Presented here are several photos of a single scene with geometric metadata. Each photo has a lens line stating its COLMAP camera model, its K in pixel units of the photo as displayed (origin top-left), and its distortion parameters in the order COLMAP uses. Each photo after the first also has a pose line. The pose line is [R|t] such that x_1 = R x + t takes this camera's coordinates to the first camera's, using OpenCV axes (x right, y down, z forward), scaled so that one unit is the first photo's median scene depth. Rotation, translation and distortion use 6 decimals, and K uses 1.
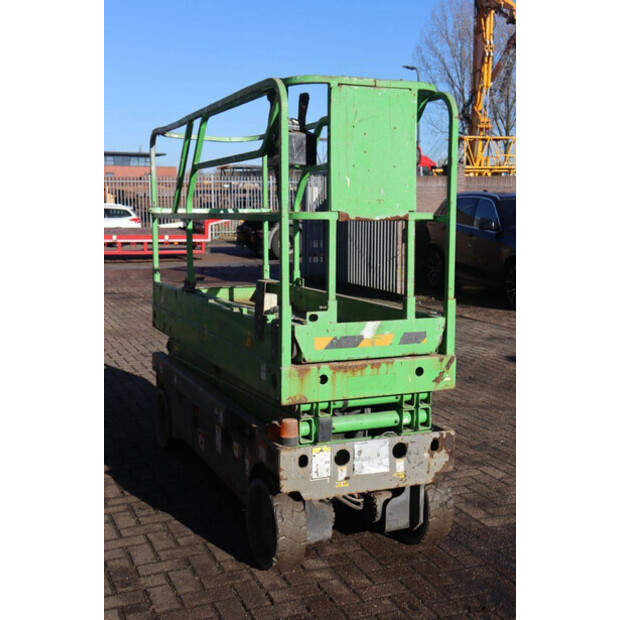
lens RADIAL K [[769.3, 0, 269.8], [0, 769.3, 310.4], [0, 0, 1]] dist [0.019858, 0.000000]
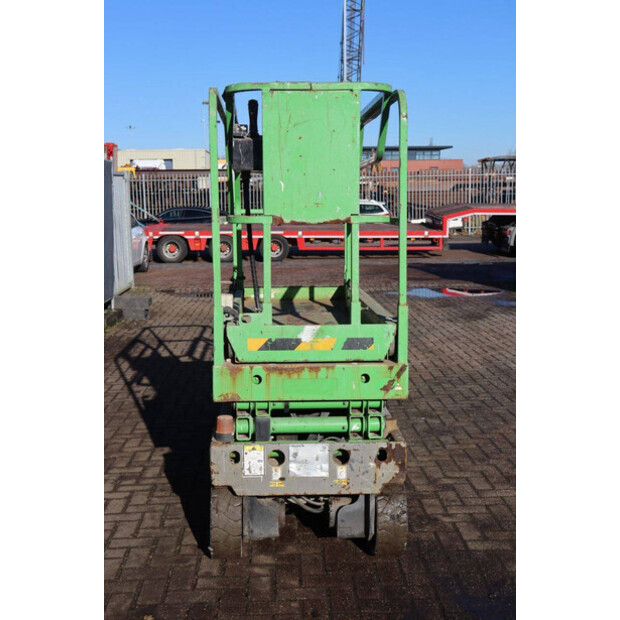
lens RADIAL K [[769.3, 0, 256.3], [0, 769.3, 310.8], [0, 0, 1]] dist [0.019858, 0.000000]
pose [[0.942934, 0.035225, -0.331111, 0.382491], [-0.033174, 0.999379, 0.011845, -0.013189], [0.331323, -0.000185, 0.943517, 0.032992]]
